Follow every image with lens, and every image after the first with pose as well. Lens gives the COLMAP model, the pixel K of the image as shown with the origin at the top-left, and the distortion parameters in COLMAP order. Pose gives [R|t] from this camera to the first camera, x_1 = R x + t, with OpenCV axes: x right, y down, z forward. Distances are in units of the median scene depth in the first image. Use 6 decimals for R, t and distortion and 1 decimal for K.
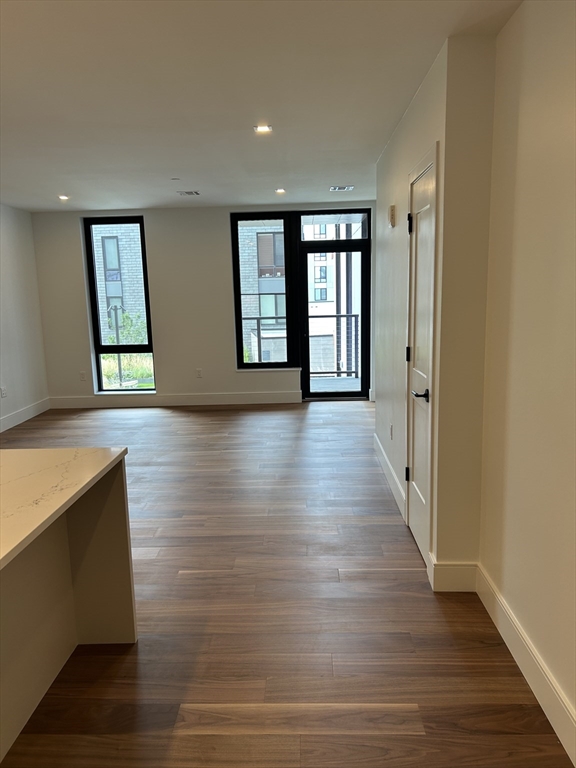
lens RADIAL K [[581.4, 0, 288.8], [0, 581.4, 383.2], [0, 0, 1]] dist [-0.006799, -0.012269]
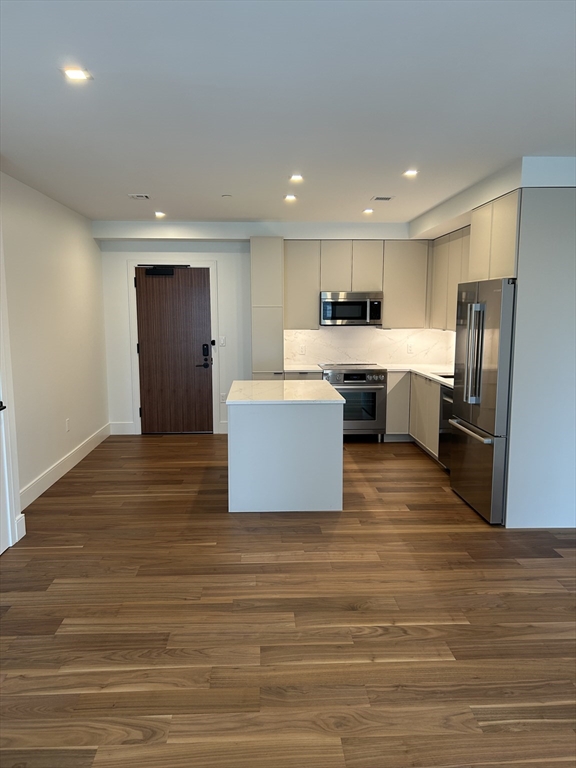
lens RADIAL K [[581.4, 0, 286.7], [0, 581.4, 385.0], [0, 0, 1]] dist [-0.006799, -0.012269]
pose [[-0.996593, 0.035163, -0.074604, -0.260780], [0.011872, 0.956303, 0.292136, -0.344389], [0.081616, 0.290255, -0.953463, 2.101135]]
